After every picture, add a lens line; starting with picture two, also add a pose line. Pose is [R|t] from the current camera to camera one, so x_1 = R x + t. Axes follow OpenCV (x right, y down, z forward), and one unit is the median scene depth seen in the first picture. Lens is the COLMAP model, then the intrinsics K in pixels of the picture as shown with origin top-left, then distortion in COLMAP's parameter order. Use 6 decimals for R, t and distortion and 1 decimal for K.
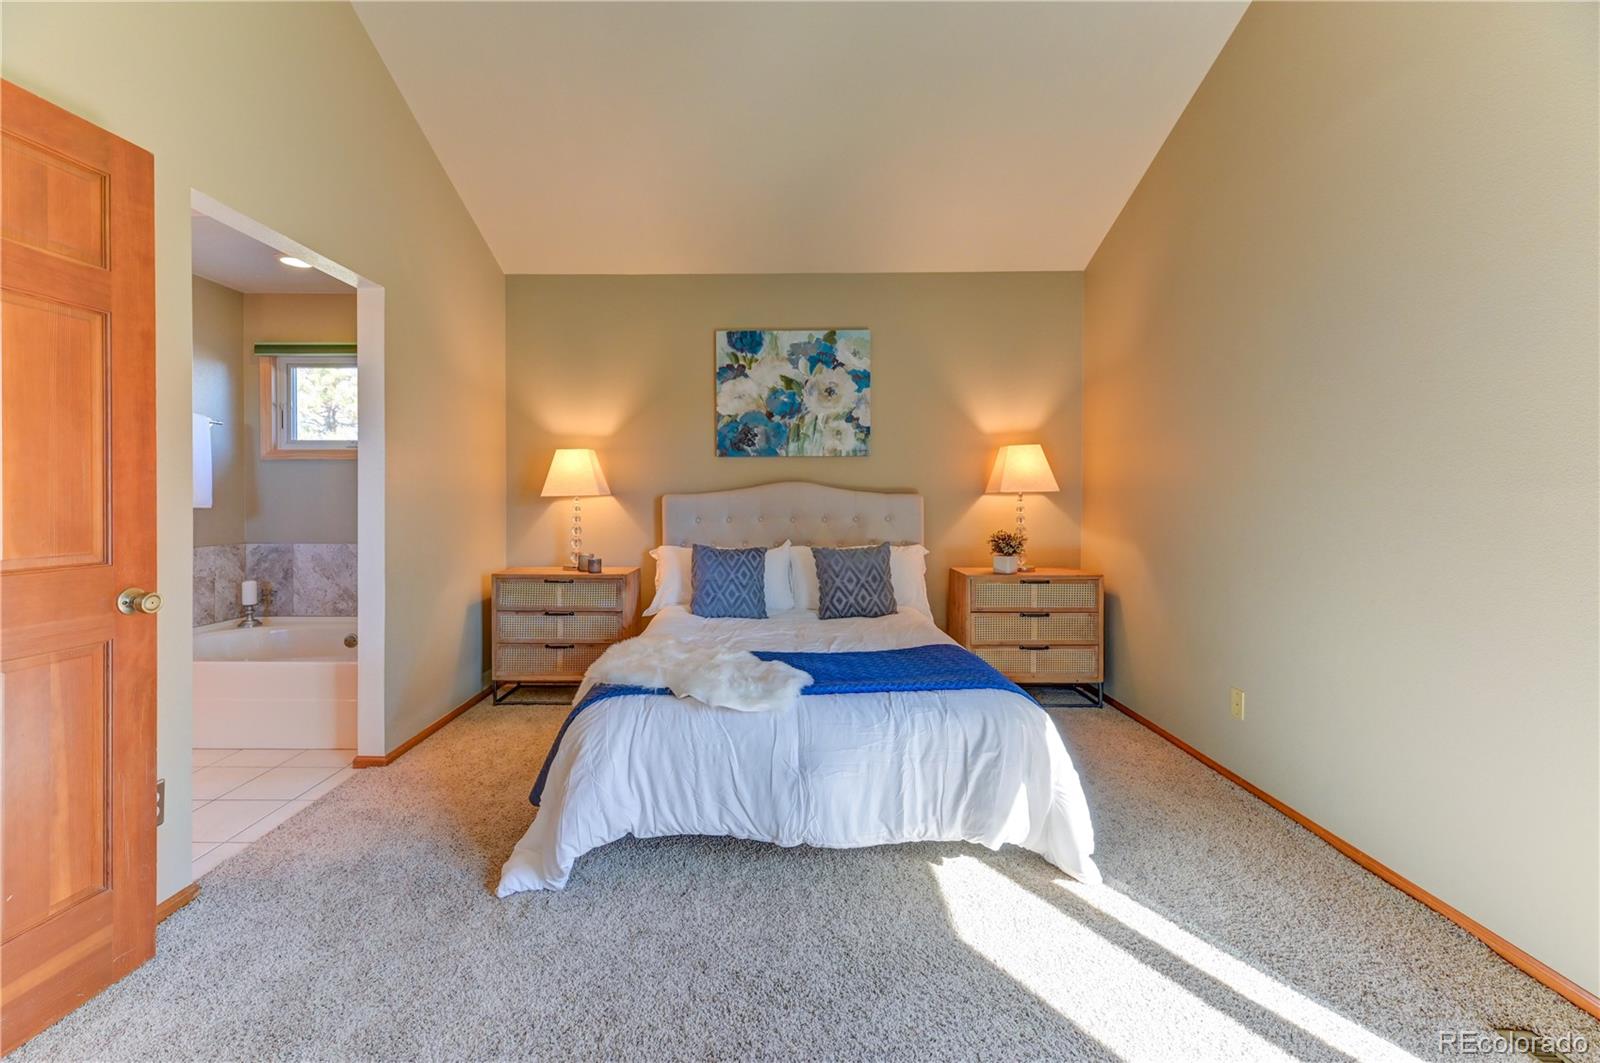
lens RADIAL K [[644.3, 0, 801.4], [0, 644.3, 511.6], [0, 0, 1]] dist [0.014352, -0.000070]
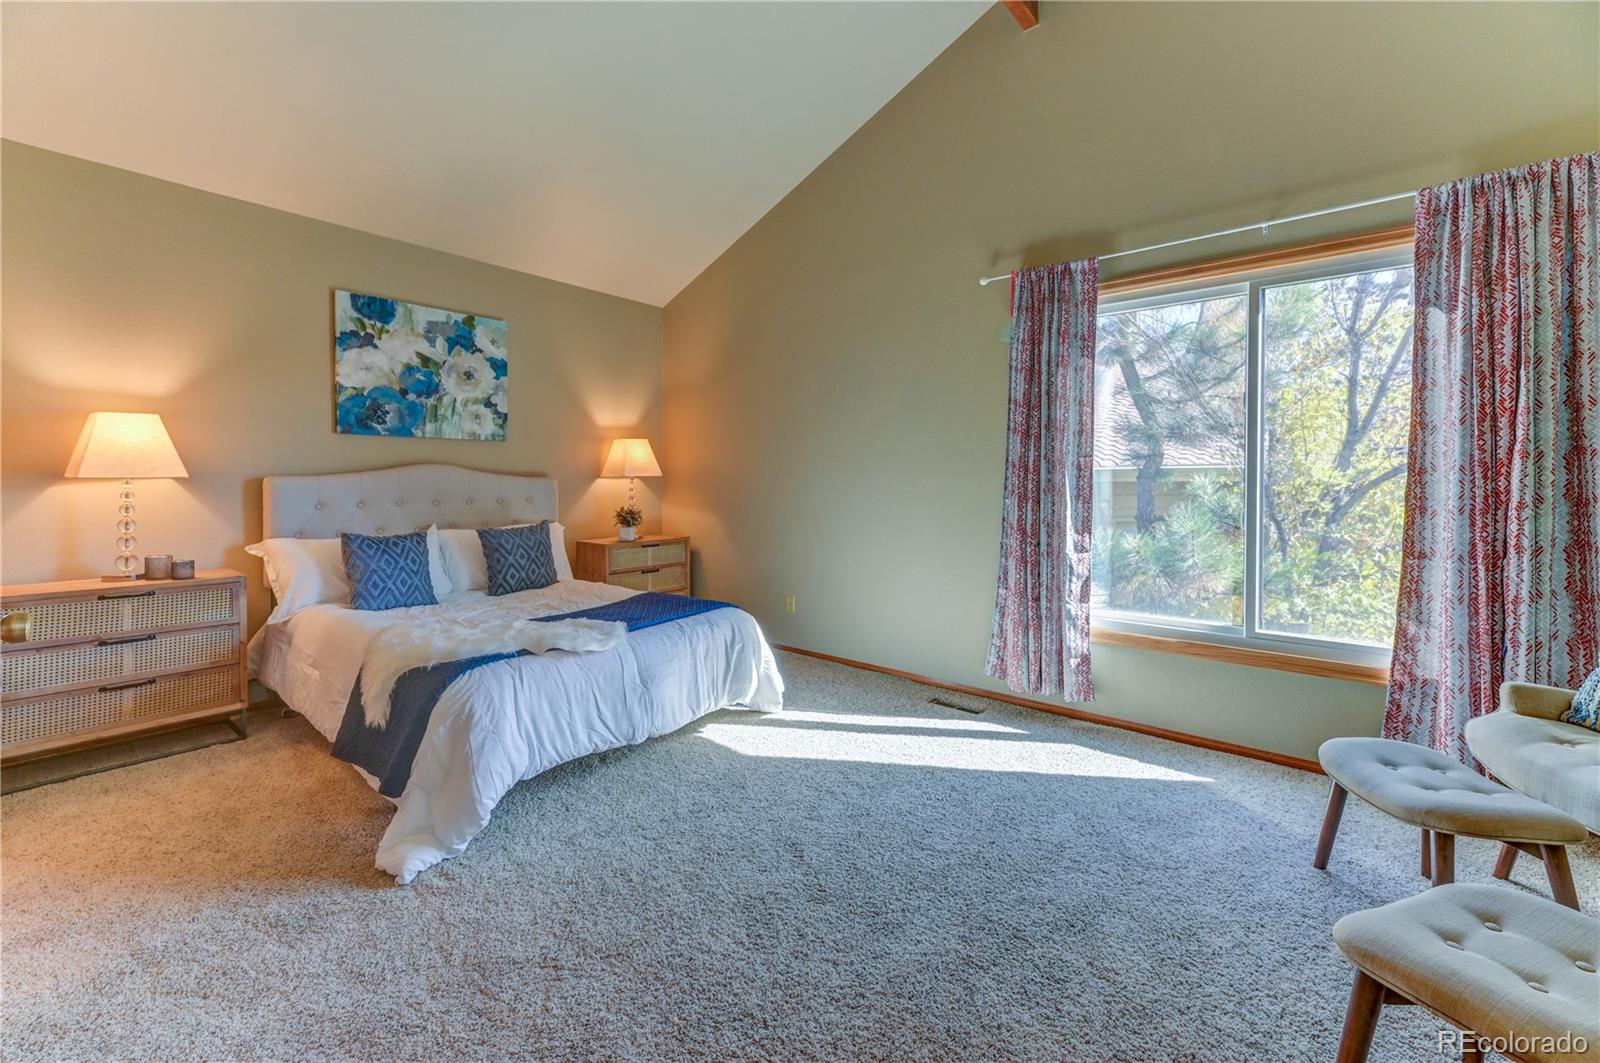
lens RADIAL K [[644.3, 0, 801.4], [0, 644.3, 511.6], [0, 0, 1]] dist [0.014352, -0.000070]
pose [[0.628122, -0.037870, 0.777193, -0.430712], [0.018741, 0.999261, 0.033545, 0.002934], [-0.777889, -0.006505, 0.628368, -0.045145]]
